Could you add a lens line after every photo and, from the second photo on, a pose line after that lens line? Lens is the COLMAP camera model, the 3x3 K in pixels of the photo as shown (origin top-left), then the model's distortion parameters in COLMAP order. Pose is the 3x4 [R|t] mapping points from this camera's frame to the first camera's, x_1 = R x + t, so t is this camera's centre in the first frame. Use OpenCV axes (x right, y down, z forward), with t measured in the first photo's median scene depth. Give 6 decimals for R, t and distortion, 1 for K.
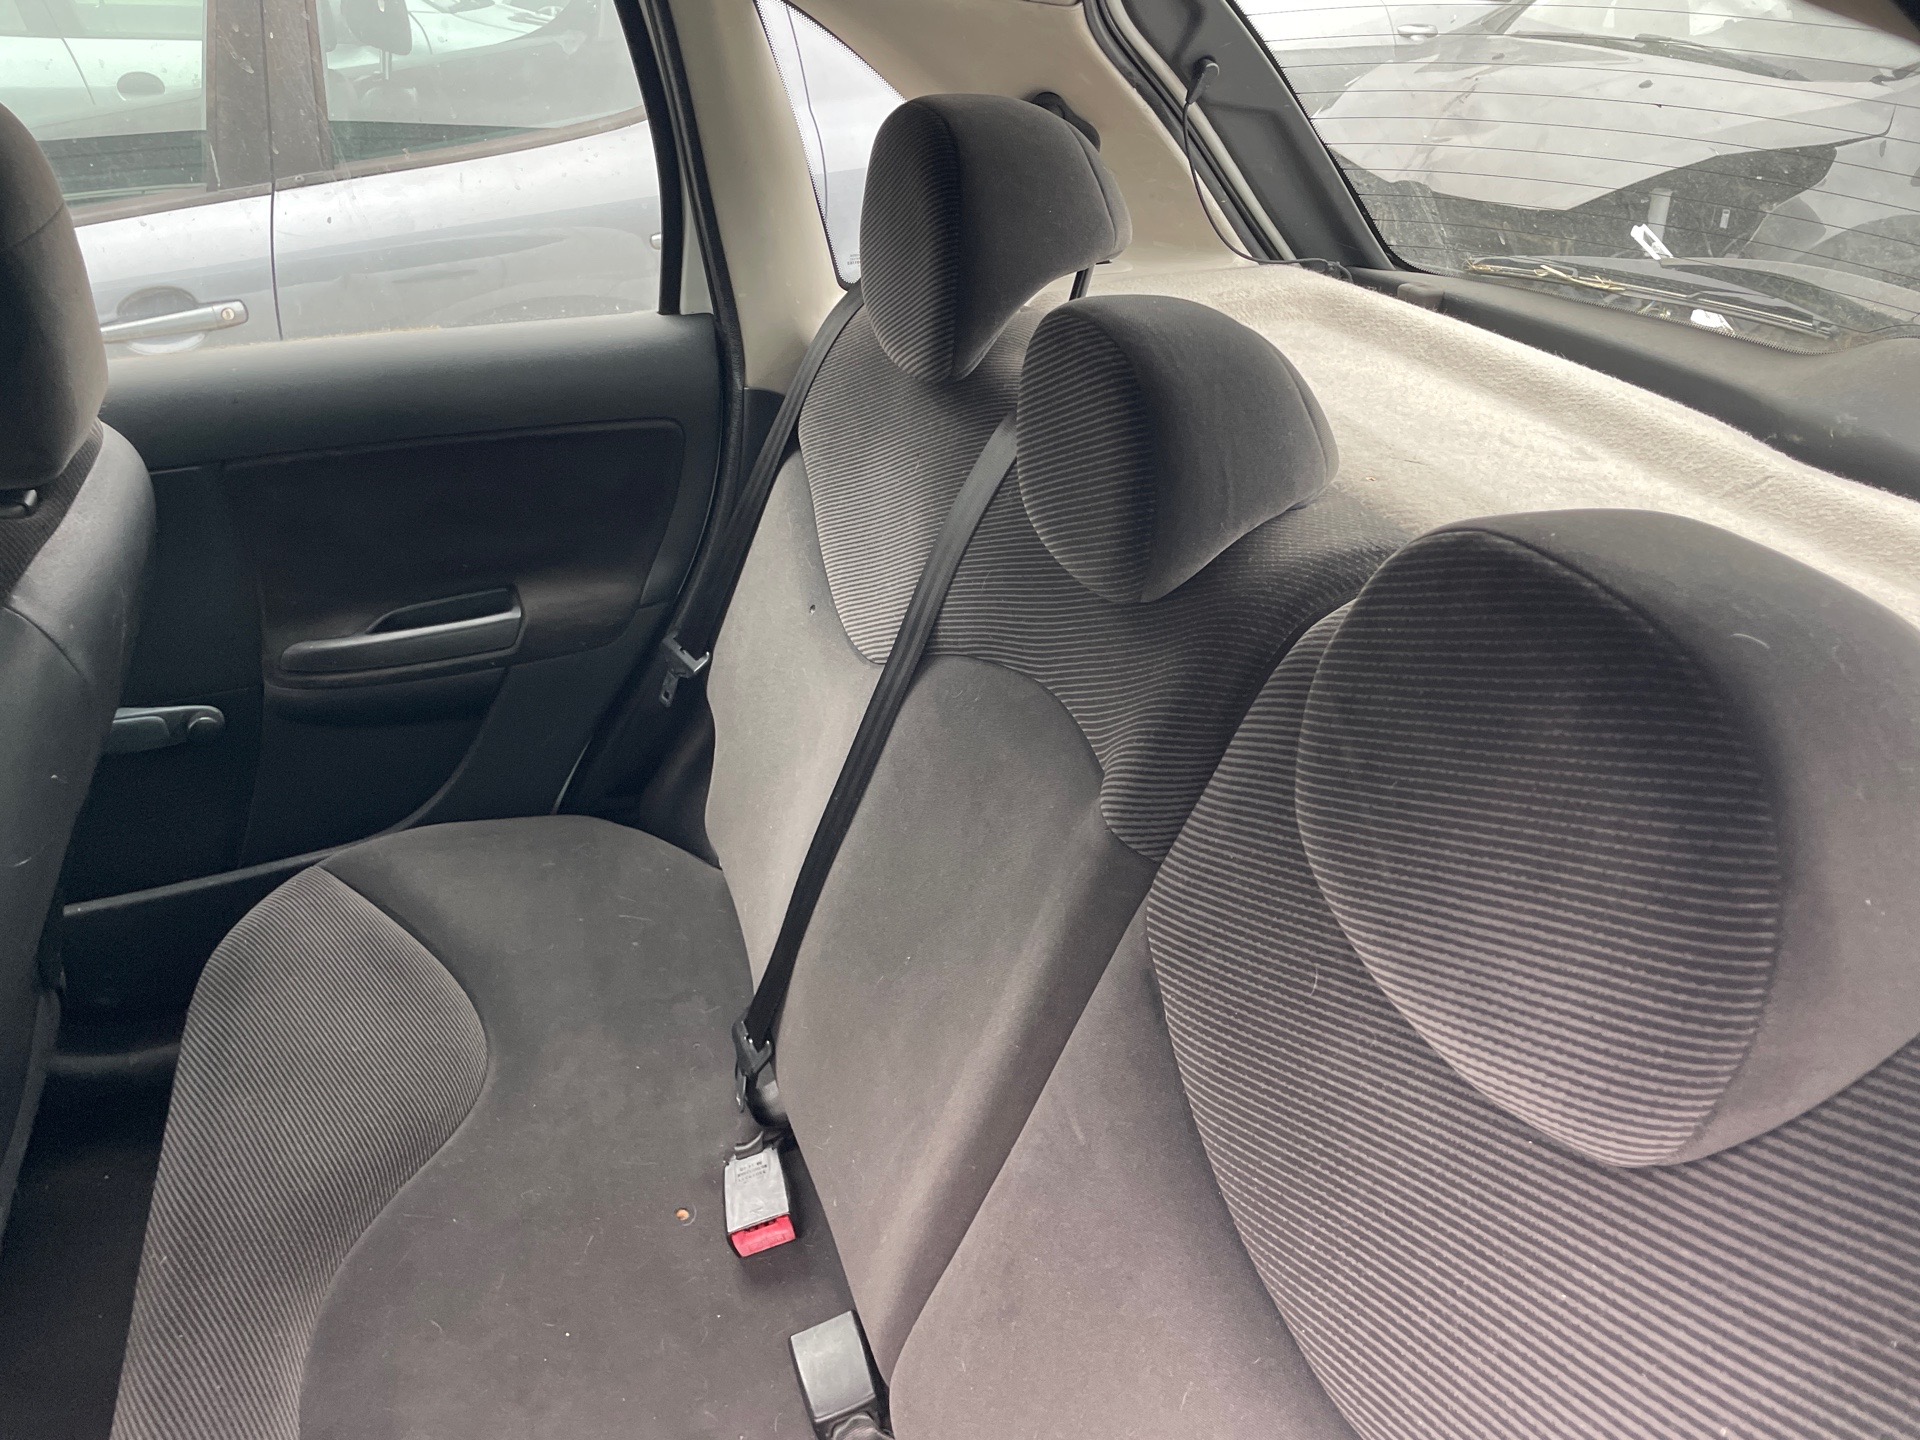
lens RADIAL K [[1449.6, 0, 962.9], [0, 1449.6, 701.1], [0, 0, 1]] dist [0.086869, -0.111231]
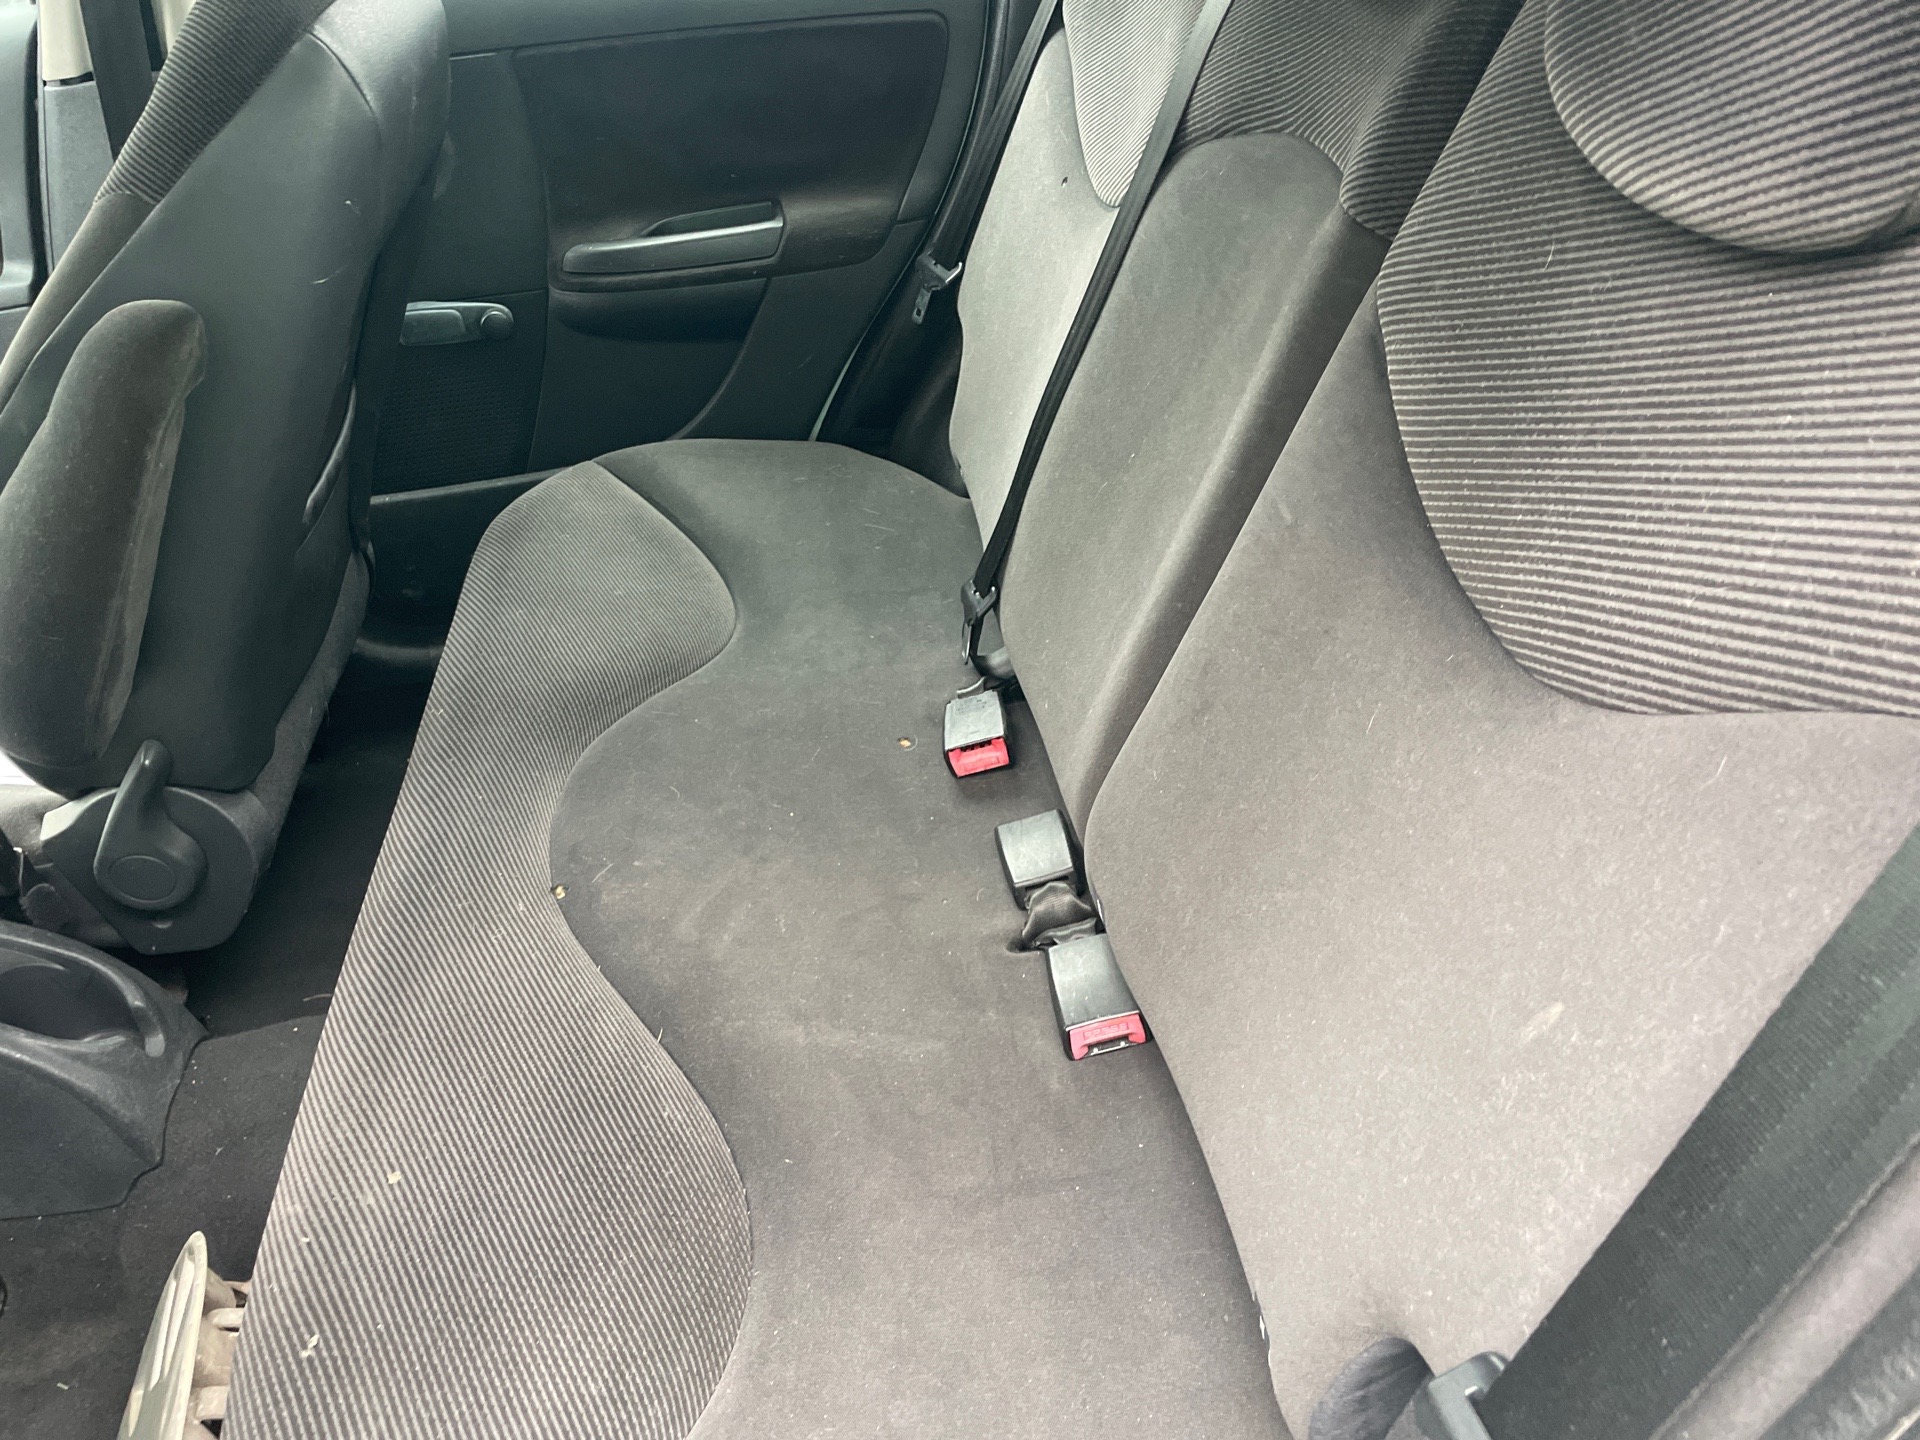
lens RADIAL K [[1455.6, 0, 974.9], [0, 1455.6, 722.3], [0, 0, 1]] dist [0.097782, -0.139569]
pose [[0.982668, 0.065744, -0.173324, 0.039429], [-0.052574, 0.995446, 0.079515, 0.272087], [0.177762, -0.069024, 0.981650, -0.007955]]
